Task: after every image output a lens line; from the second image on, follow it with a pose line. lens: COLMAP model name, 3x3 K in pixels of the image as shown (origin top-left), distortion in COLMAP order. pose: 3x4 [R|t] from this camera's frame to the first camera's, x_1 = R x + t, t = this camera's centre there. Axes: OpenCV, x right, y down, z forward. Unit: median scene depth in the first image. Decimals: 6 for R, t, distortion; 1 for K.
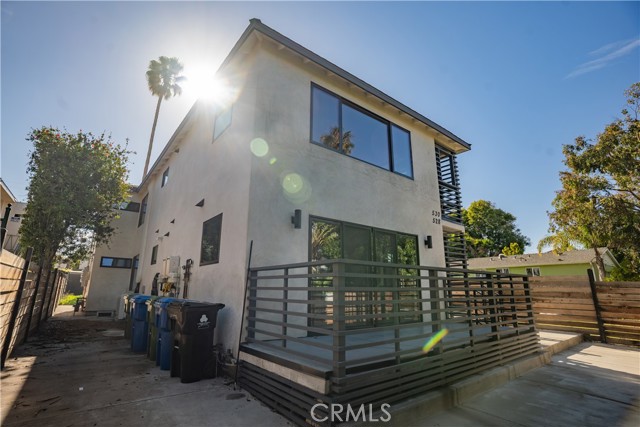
lens RADIAL K [[311.7, 0, 317.6], [0, 311.7, 211.0], [0, 0, 1]] dist [-0.047441, 0.000670]
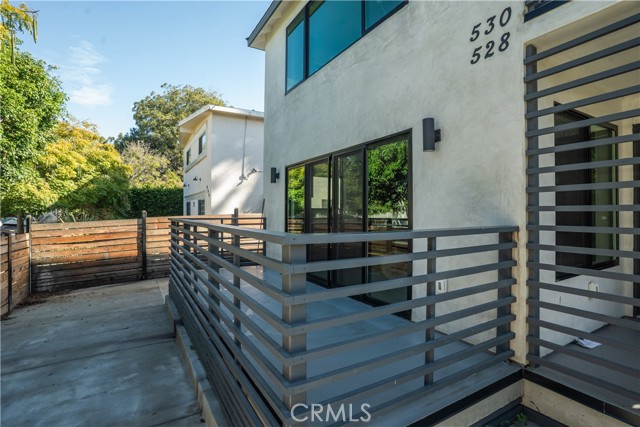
lens RADIAL K [[311.7, 0, 317.6], [0, 311.7, 211.0], [0, 0, 1]] dist [-0.047441, 0.000670]
pose [[-0.121280, -0.020422, -0.992408, 0.761037], [0.246005, 0.967979, -0.049983, 0.177193], [0.961651, -0.250200, -0.112372, 0.881242]]
